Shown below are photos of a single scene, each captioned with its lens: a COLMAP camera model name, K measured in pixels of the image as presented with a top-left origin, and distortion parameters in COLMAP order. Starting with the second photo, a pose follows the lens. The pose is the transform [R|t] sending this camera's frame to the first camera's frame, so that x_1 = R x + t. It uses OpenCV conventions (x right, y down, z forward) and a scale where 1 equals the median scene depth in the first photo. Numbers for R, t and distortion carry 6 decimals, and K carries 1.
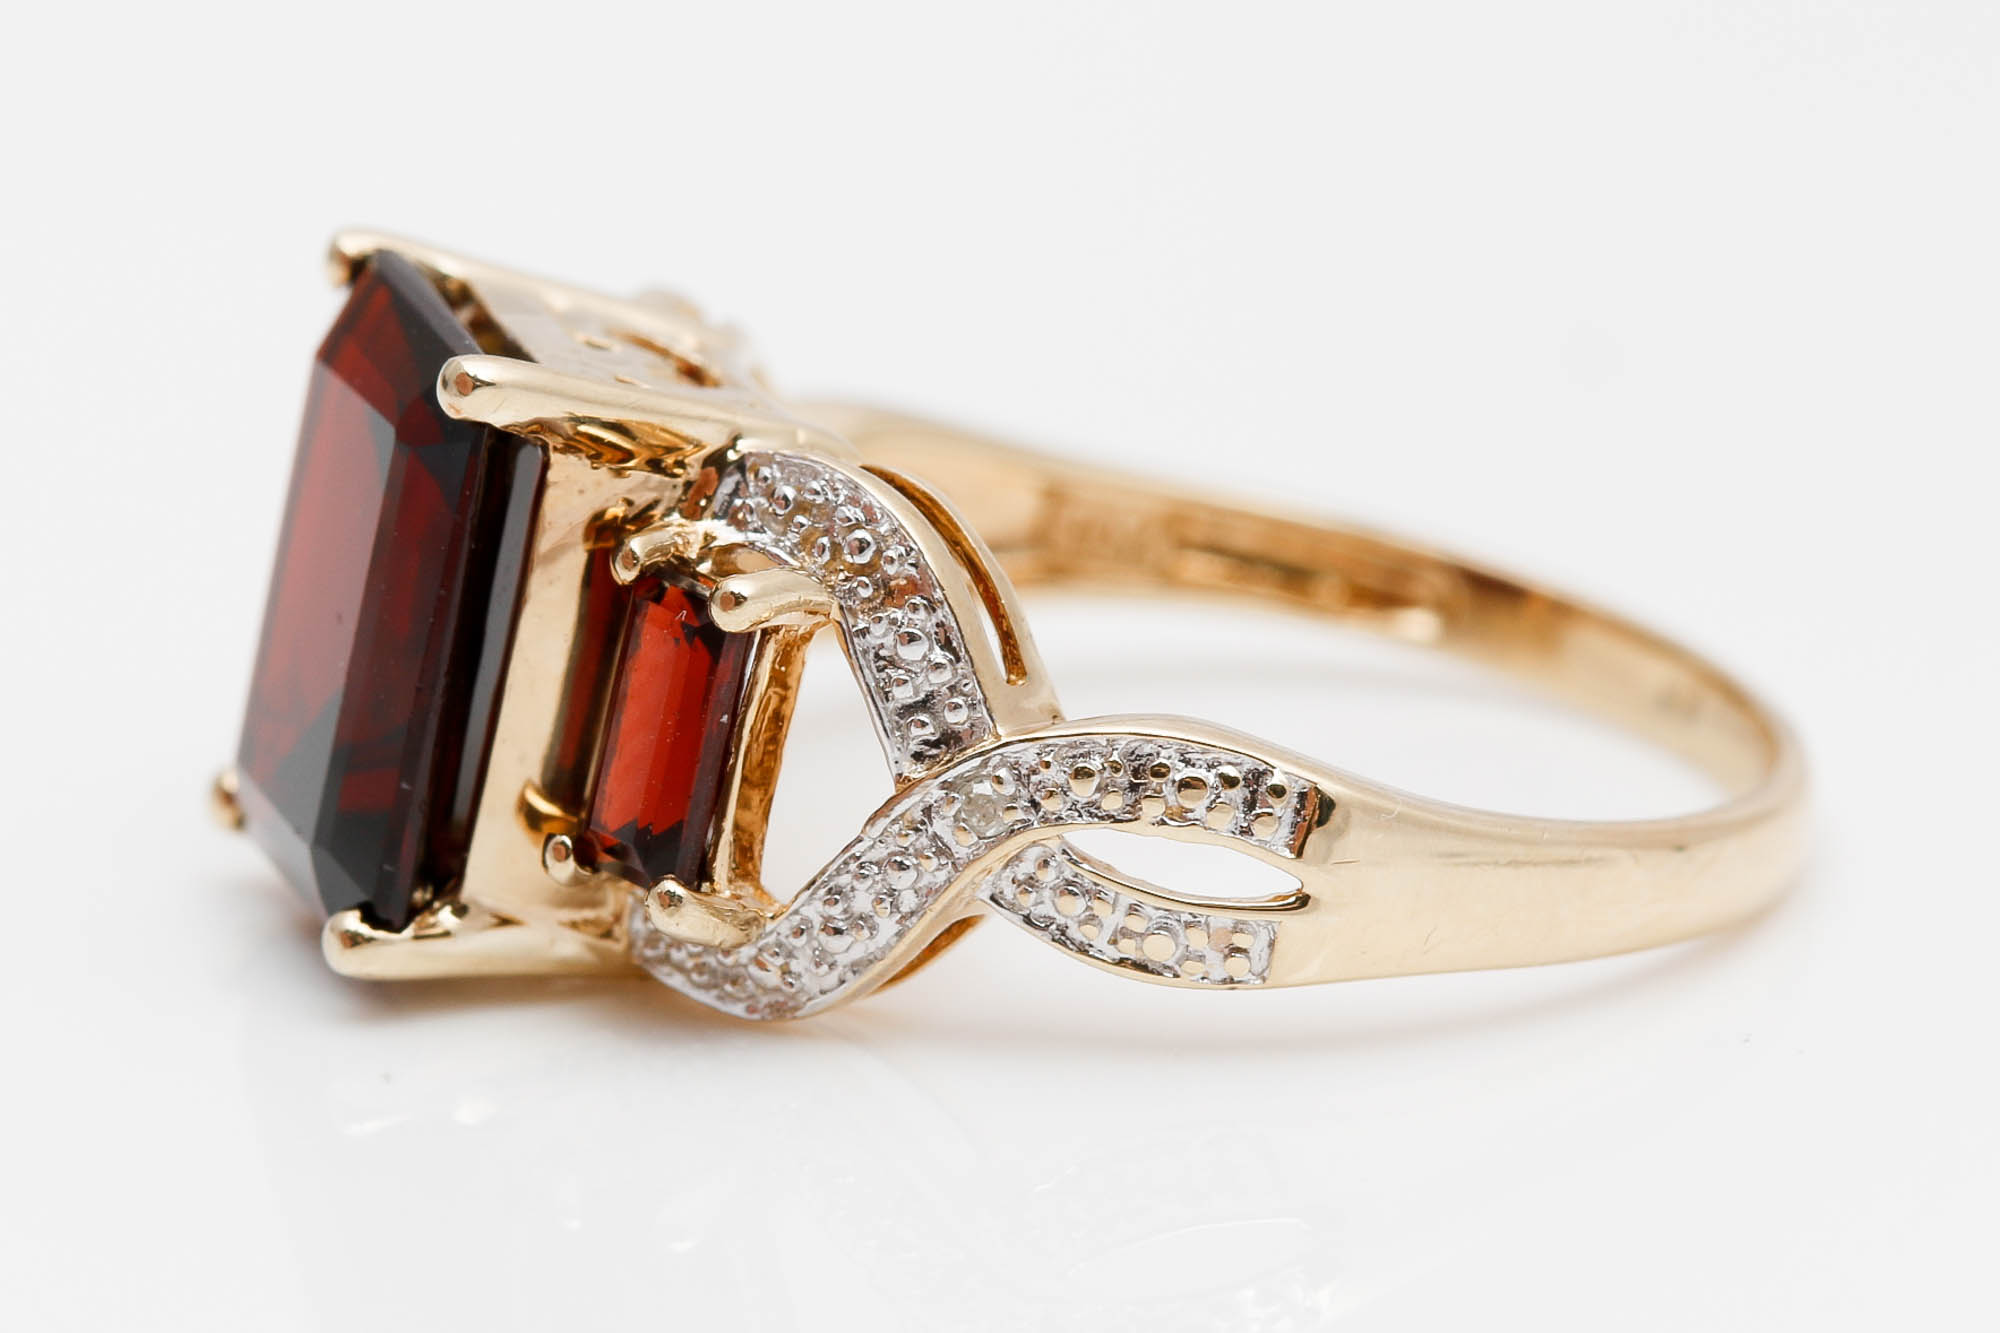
lens RADIAL K [[9238.9, 0, 999.9], [0, 9238.9, 666.4], [0, 0, 1]] dist [-0.255369, 0.000000]
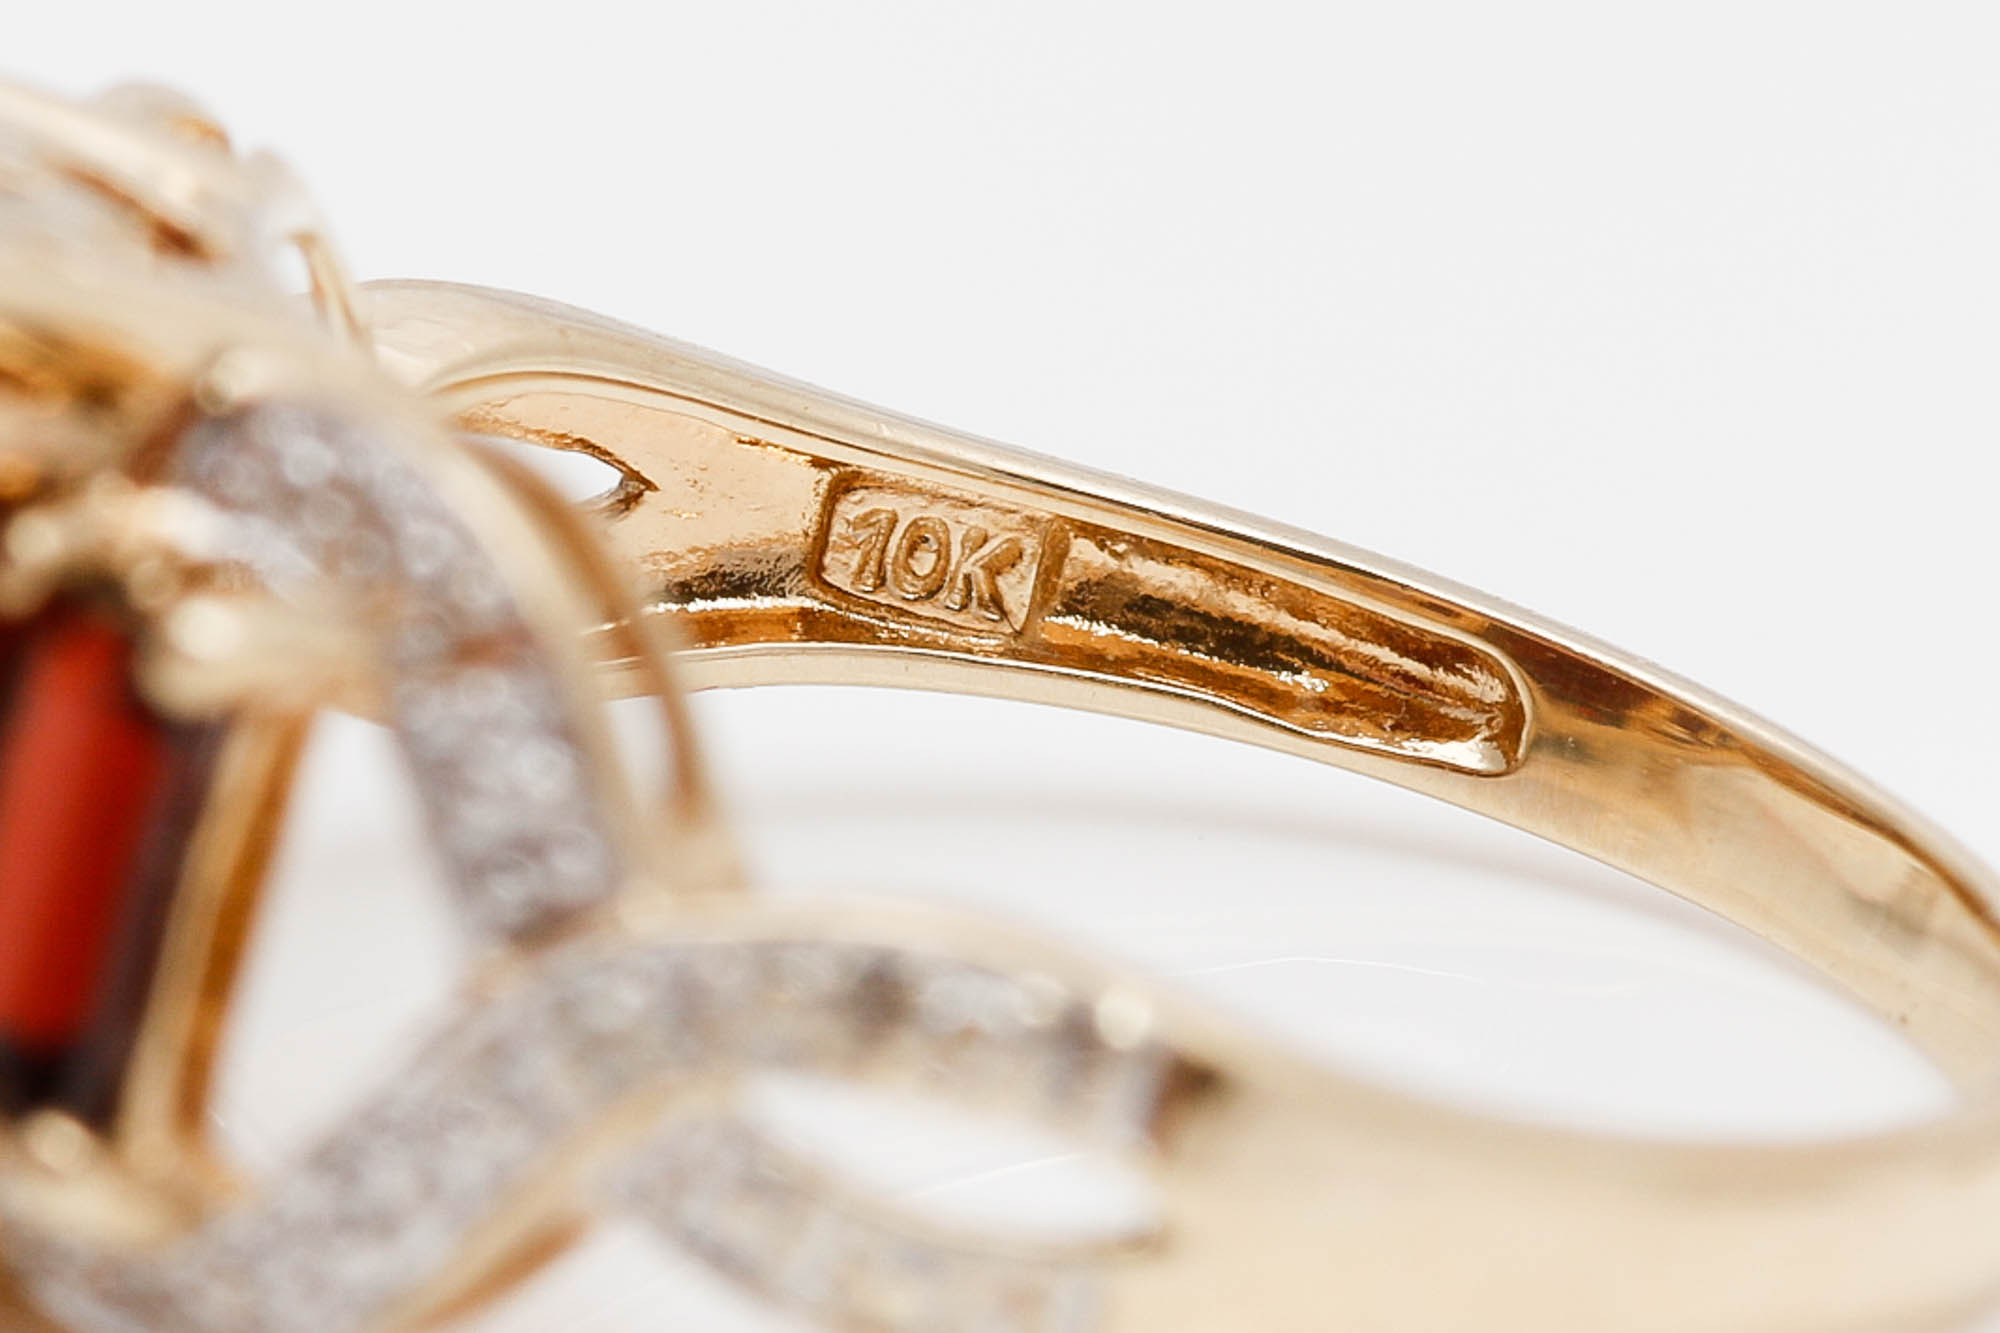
lens RADIAL K [[9238.9, 0, 1000.2], [0, 9238.9, 666.5], [0, 0, 1]] dist [-0.255369, 0.000000]
pose [[0.996516, 0.066612, -0.050178, 0.049132], [-0.065602, 0.997614, 0.021503, -0.021218], [0.051491, -0.018136, 0.998509, 0.434184]]
